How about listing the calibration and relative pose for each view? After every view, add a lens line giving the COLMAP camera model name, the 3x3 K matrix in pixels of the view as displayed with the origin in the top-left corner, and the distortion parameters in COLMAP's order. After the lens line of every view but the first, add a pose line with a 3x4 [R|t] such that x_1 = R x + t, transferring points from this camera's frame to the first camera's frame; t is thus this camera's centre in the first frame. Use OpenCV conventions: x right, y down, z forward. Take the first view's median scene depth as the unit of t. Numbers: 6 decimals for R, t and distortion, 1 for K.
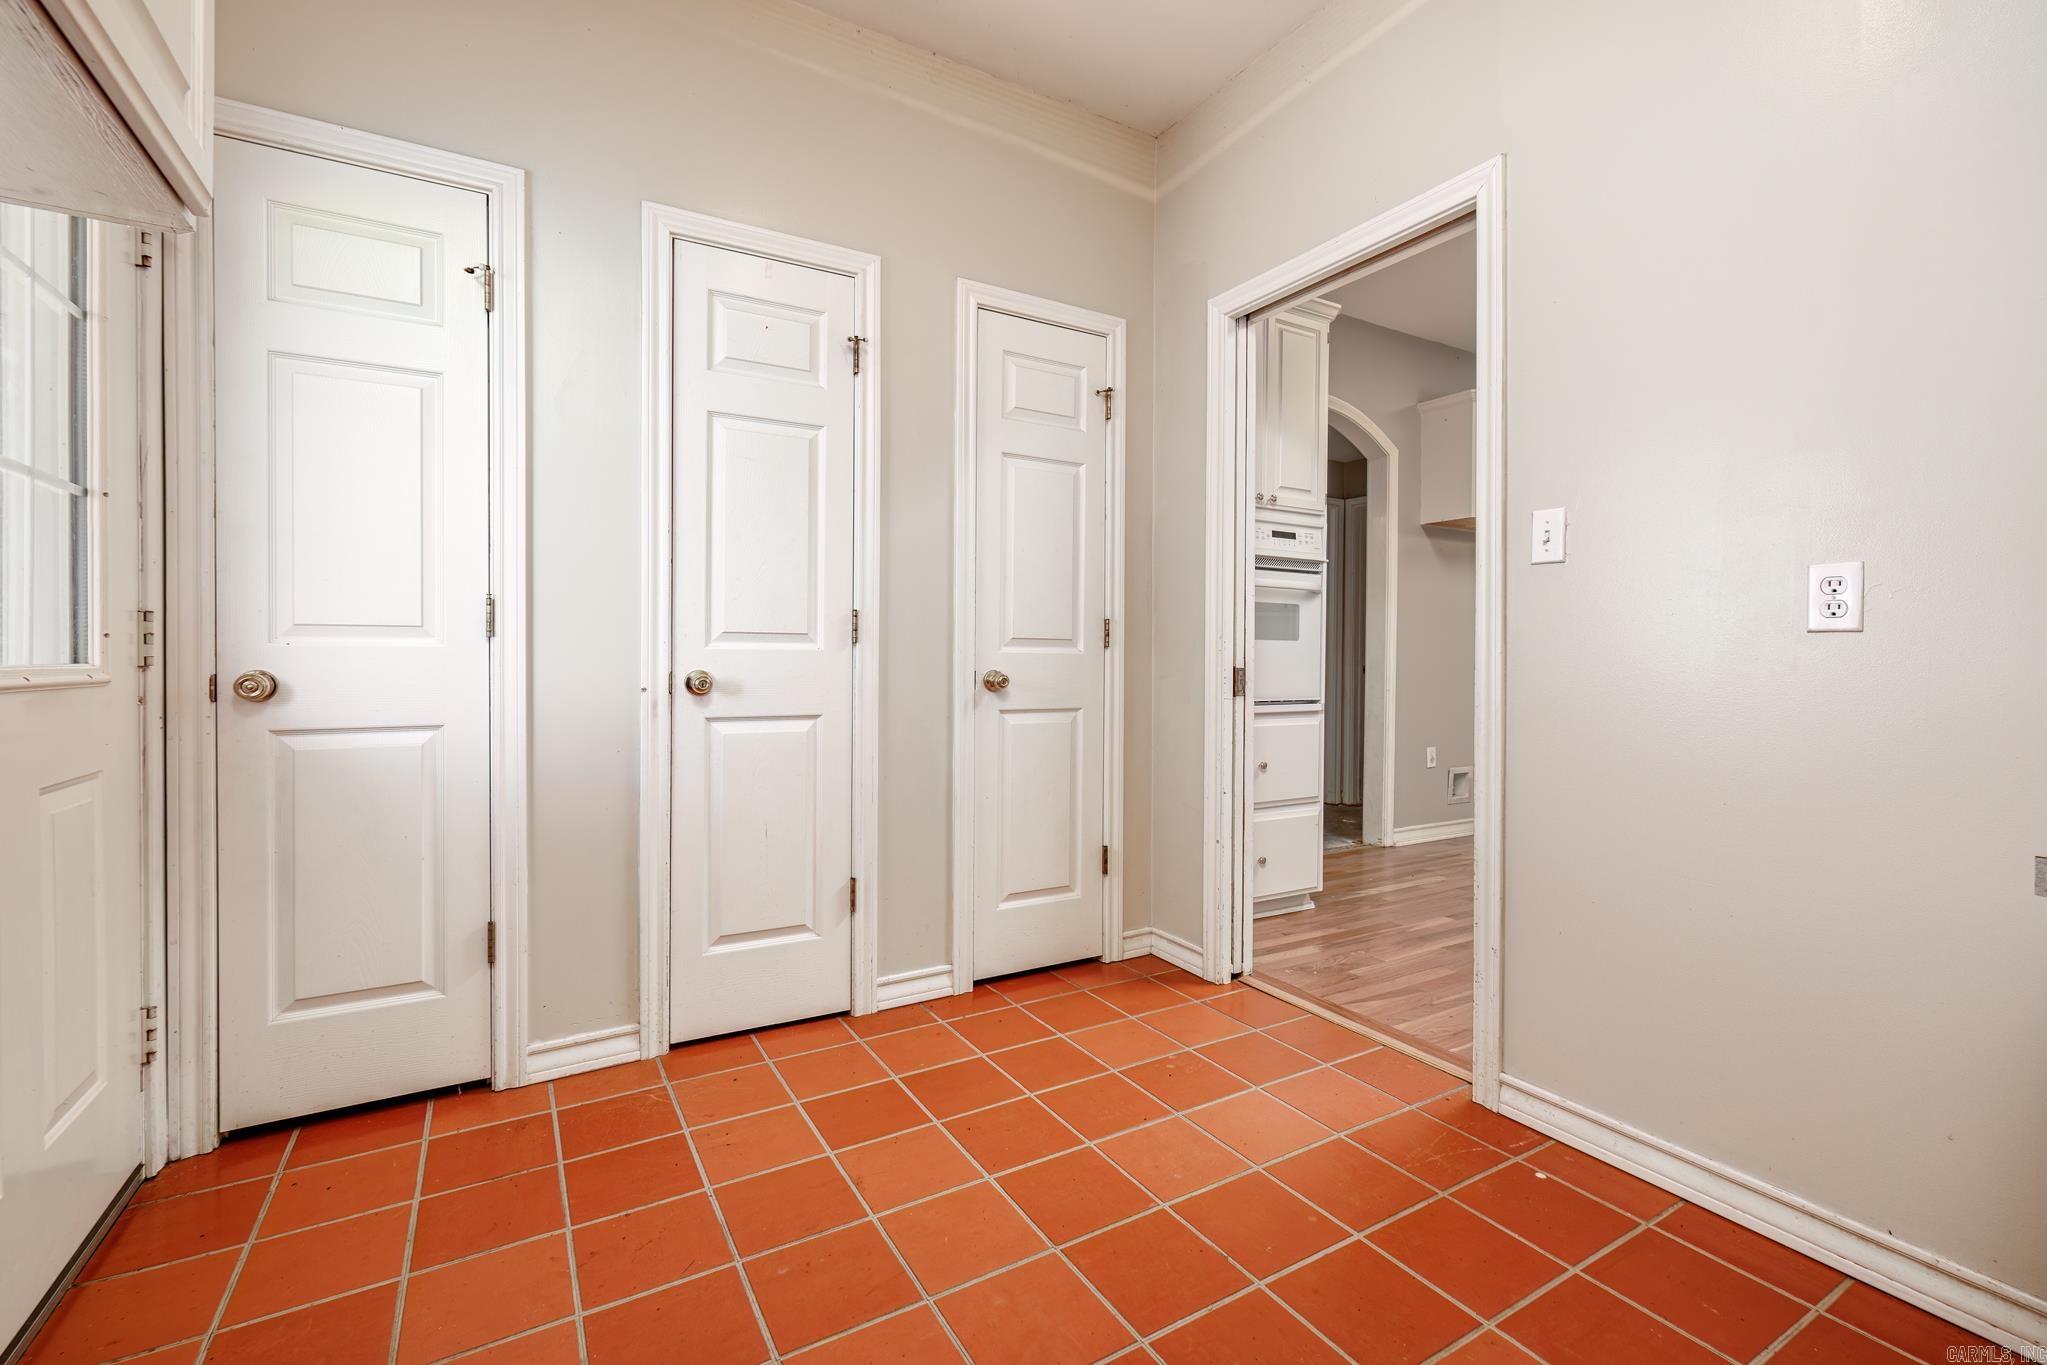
lens RADIAL K [[863.9, 0, 1020.2], [0, 863.9, 673.1], [0, 0, 1]] dist [0.000796, 0.000481]
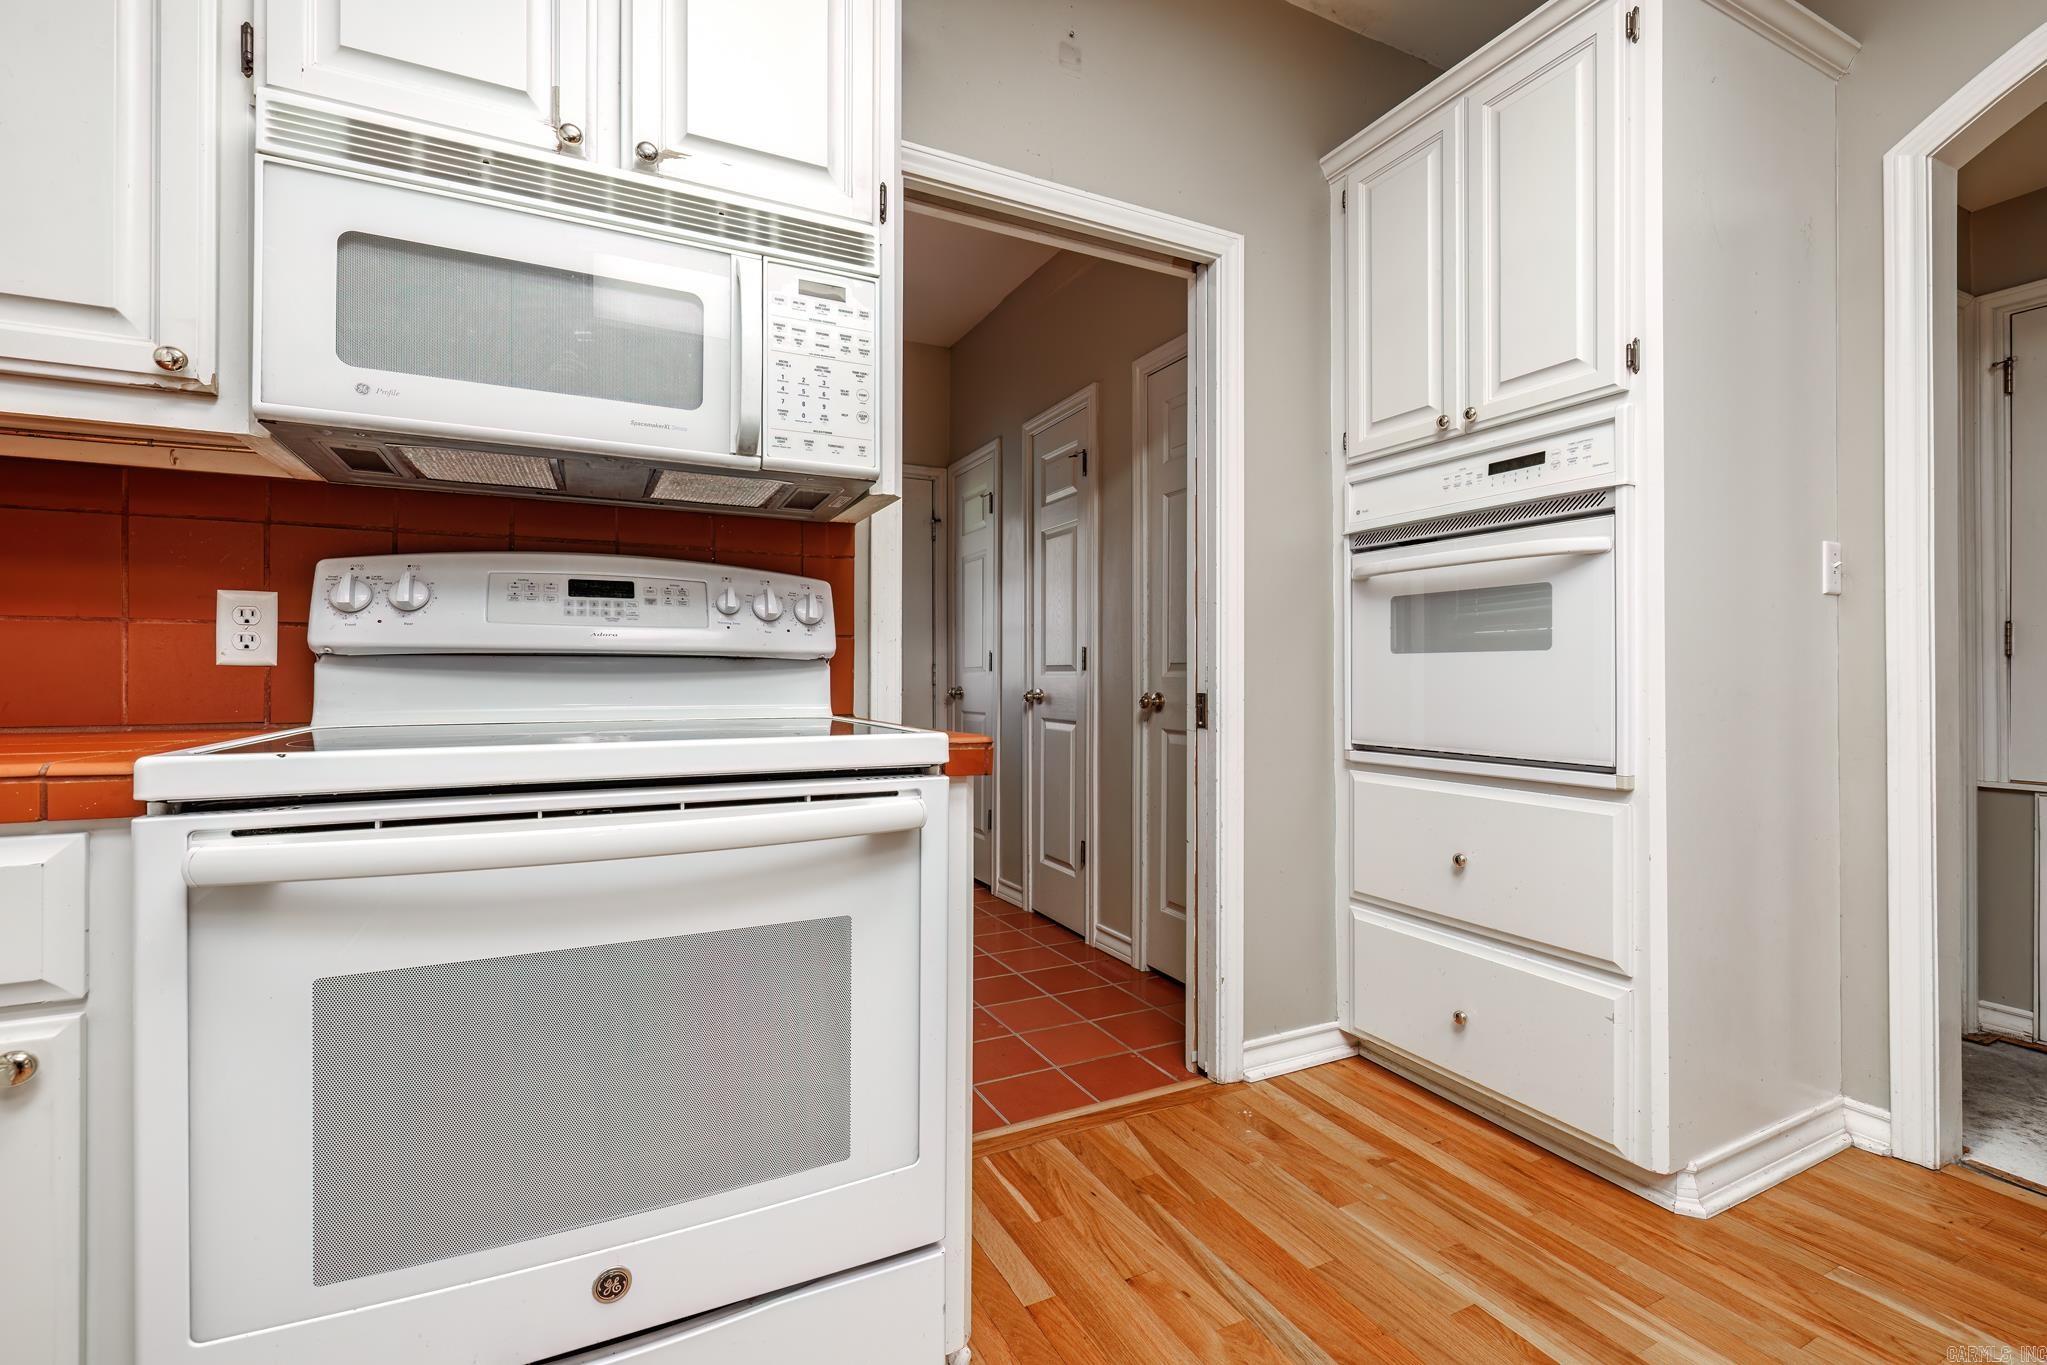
lens RADIAL K [[863.9, 0, 1033.6], [0, 863.9, 676.9], [0, 0, 1]] dist [0.000796, 0.000481]
pose [[-0.026998, -0.001427, -0.999634, 1.035128], [-0.012288, 0.999924, -0.001095, -0.019474], [0.999560, 0.012254, -0.027014, 0.828798]]
